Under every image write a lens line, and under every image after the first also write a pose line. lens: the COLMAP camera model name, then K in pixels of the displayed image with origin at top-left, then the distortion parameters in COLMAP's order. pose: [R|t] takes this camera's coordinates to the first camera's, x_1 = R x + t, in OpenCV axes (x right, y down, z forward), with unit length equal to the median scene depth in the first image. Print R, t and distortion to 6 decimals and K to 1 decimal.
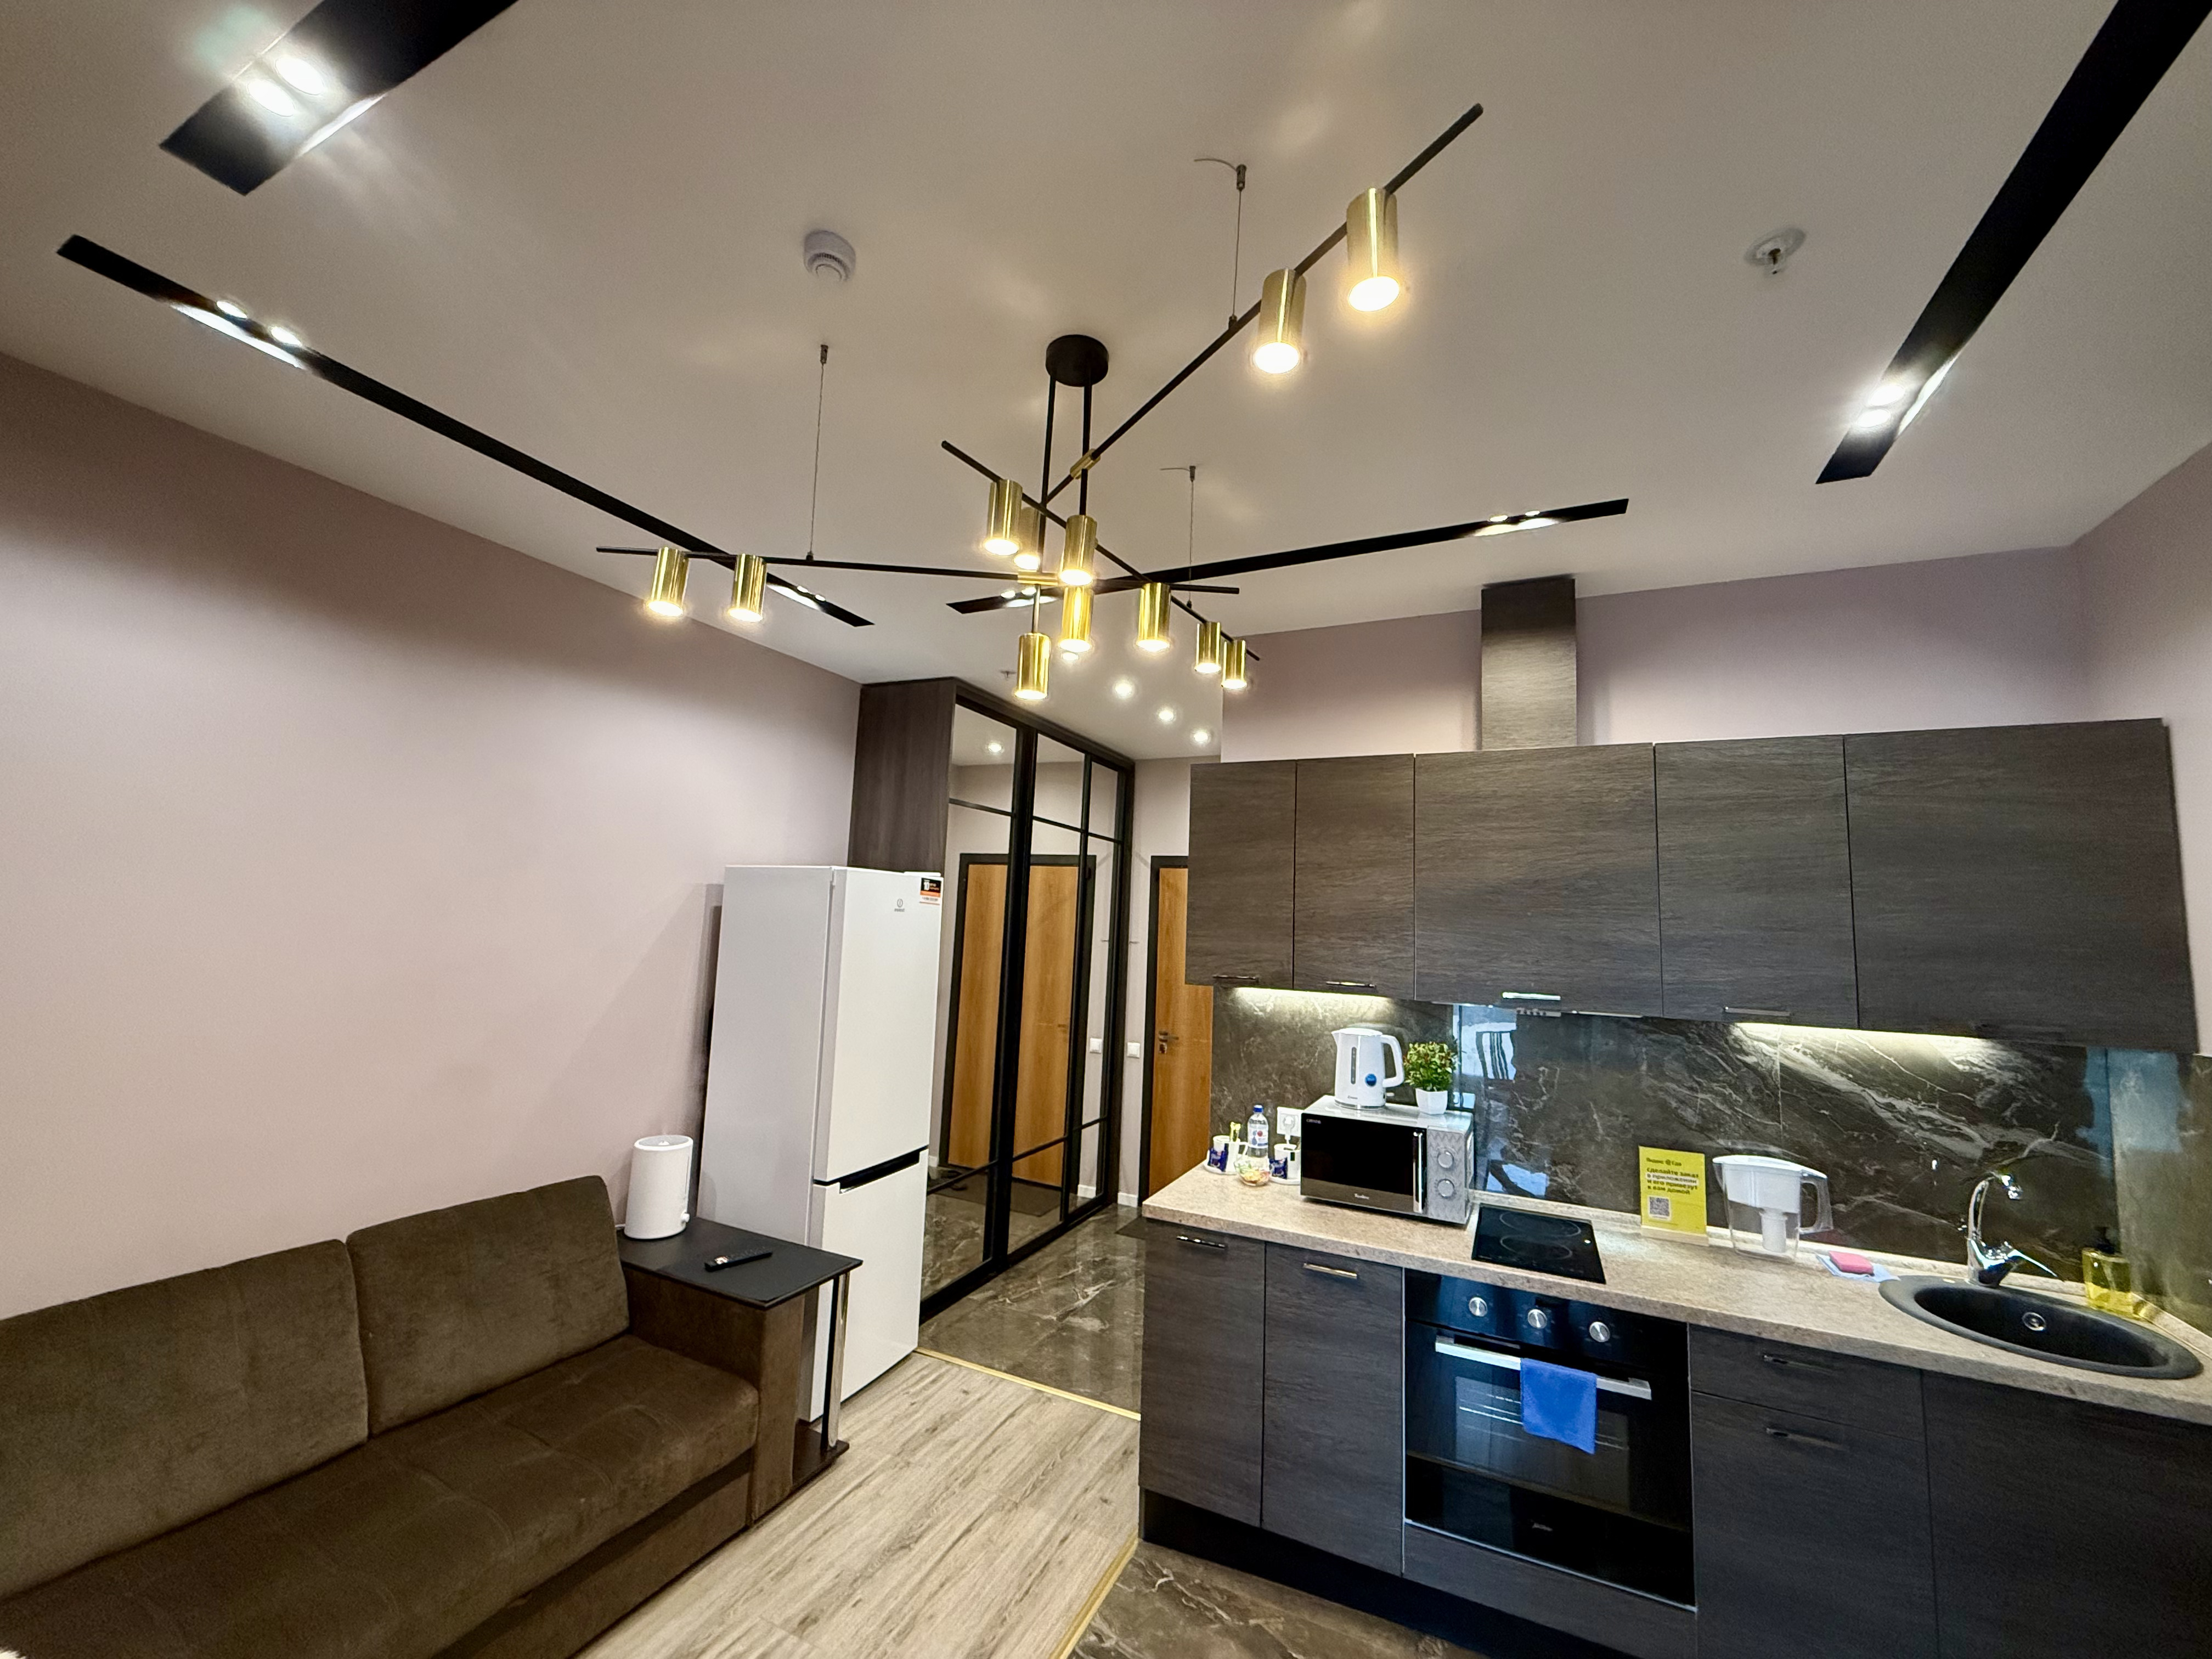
lens RADIAL K [[878.8, 0, 1099.8], [0, 878.8, 830.7], [0, 0, 1]] dist [-0.000703, 0.000400]
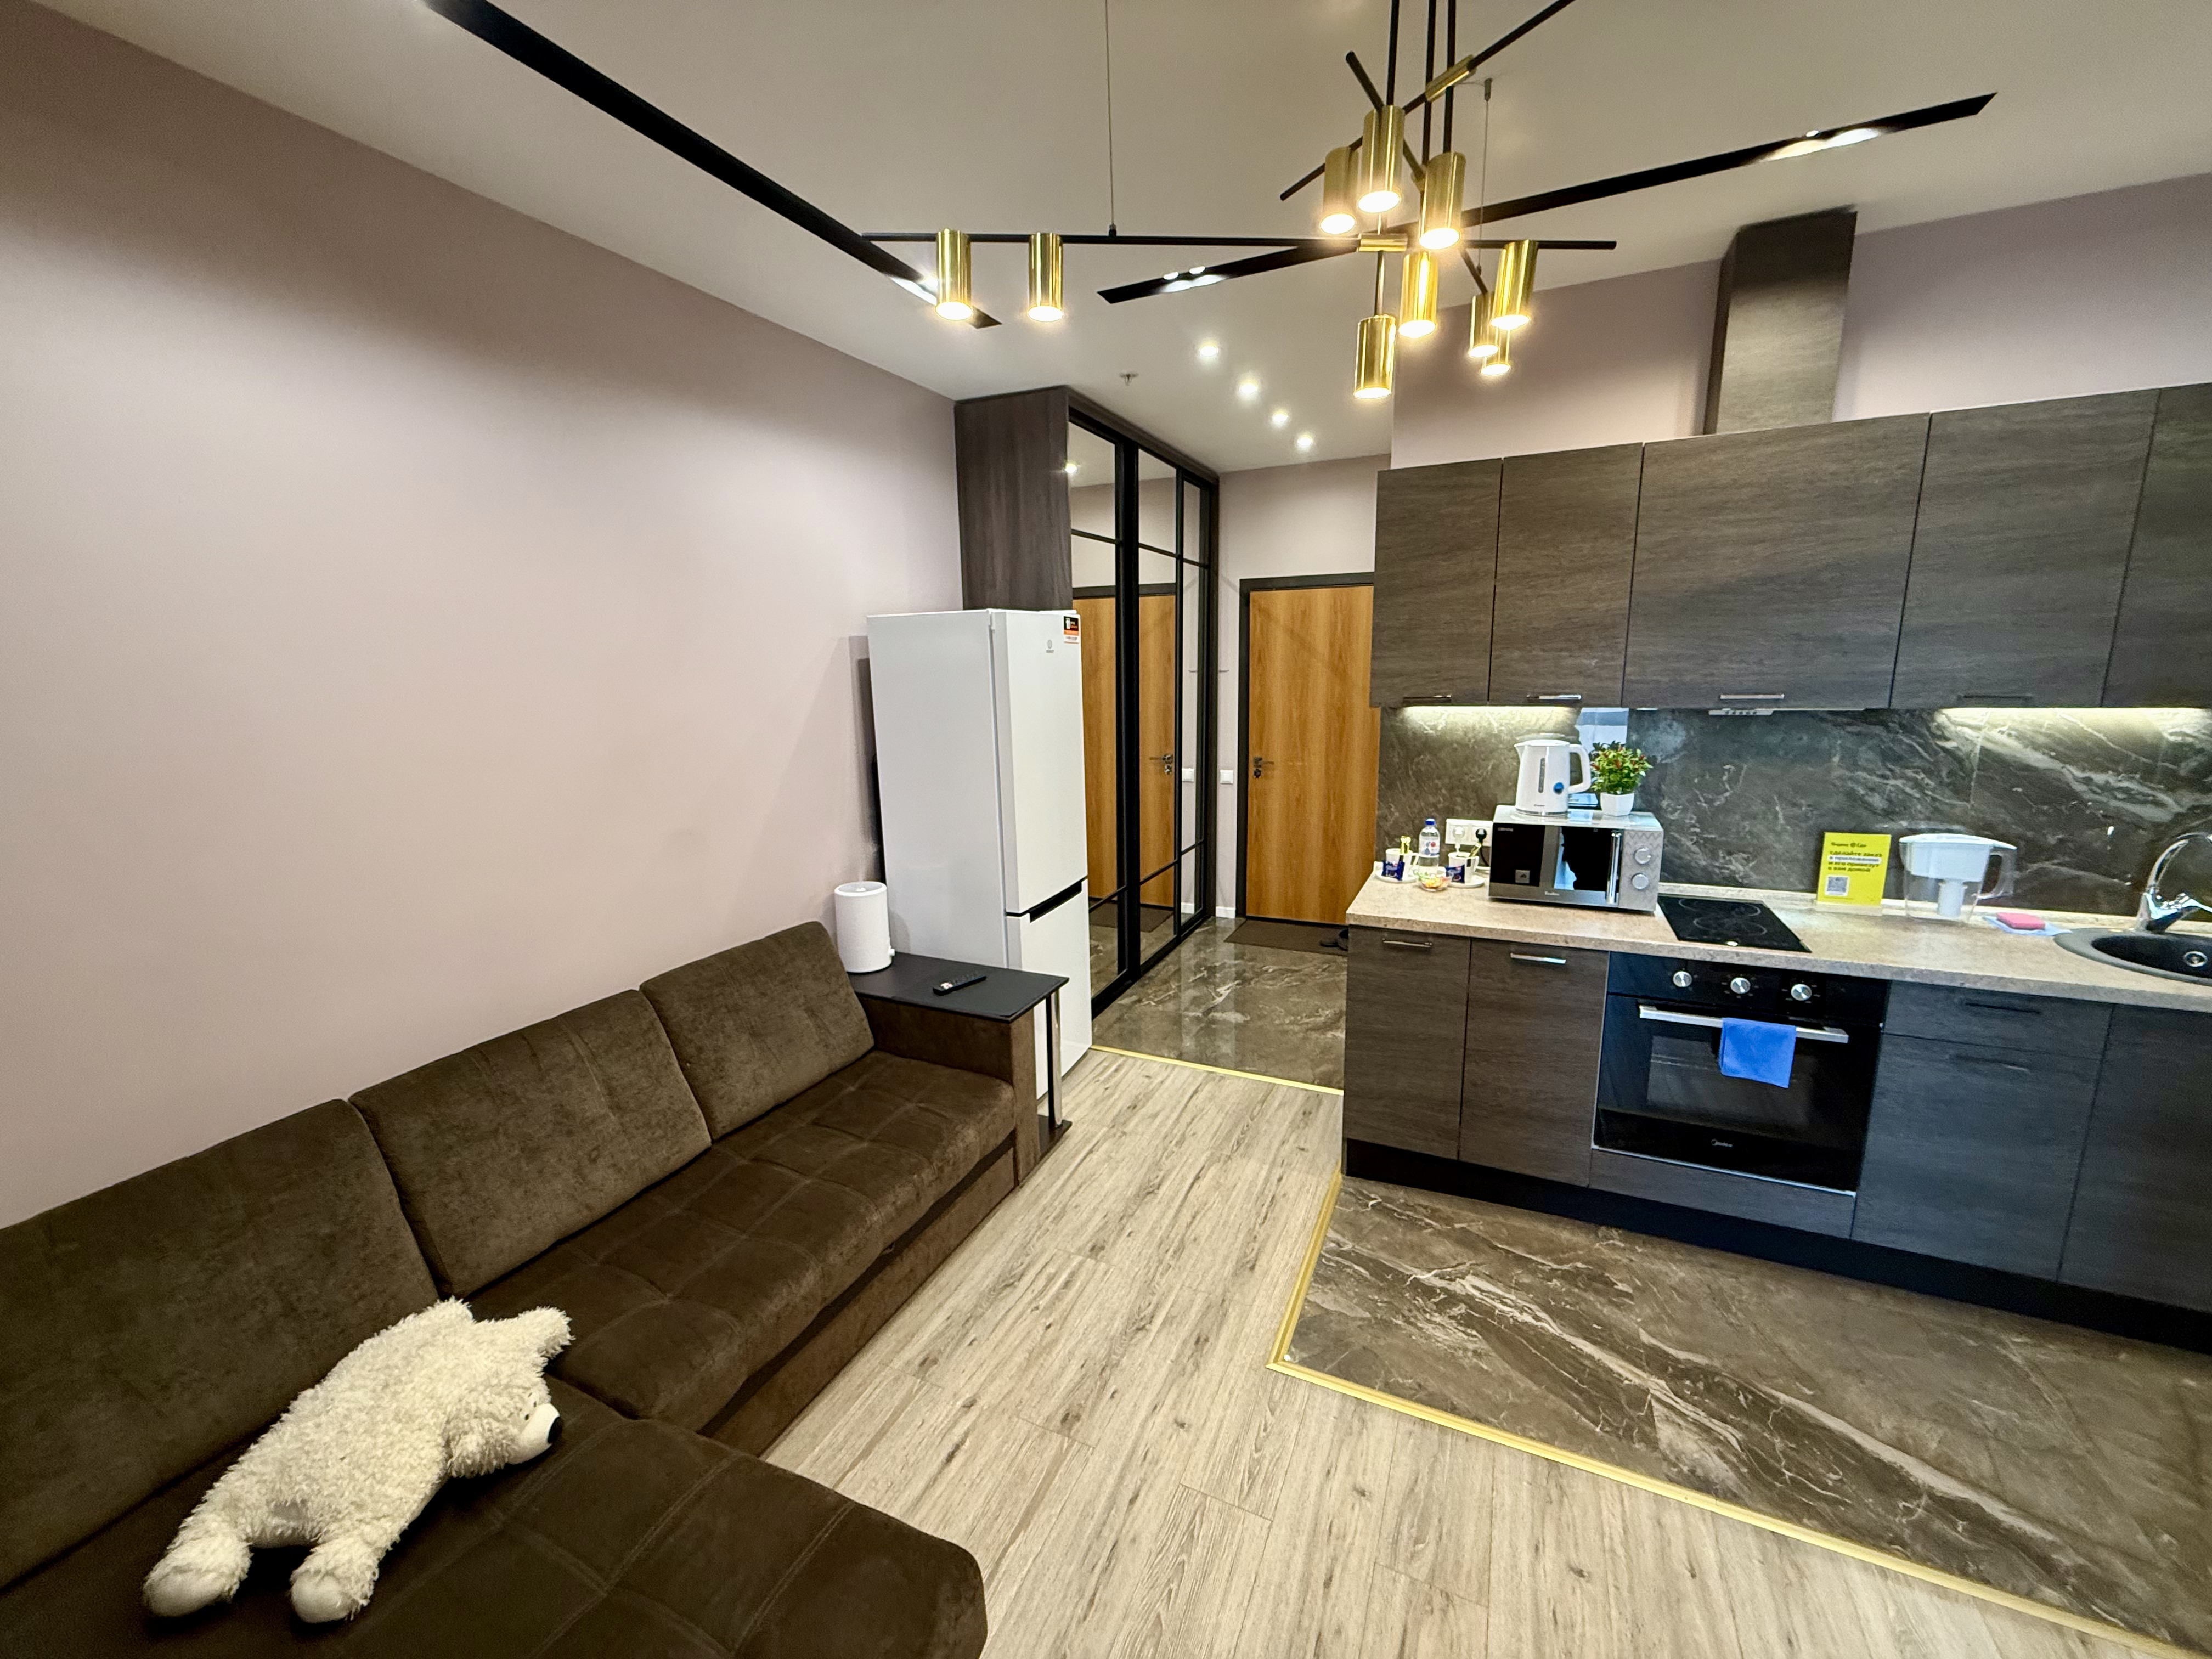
lens RADIAL K [[878.8, 0, 1098.0], [0, 878.8, 829.4], [0, 0, 1]] dist [-0.000703, 0.000400]
pose [[0.997990, -0.063359, -0.000934, -0.262825], [0.060828, 0.953790, 0.294252, -0.007201], [-0.017753, -0.293718, 0.955727, 0.010563]]
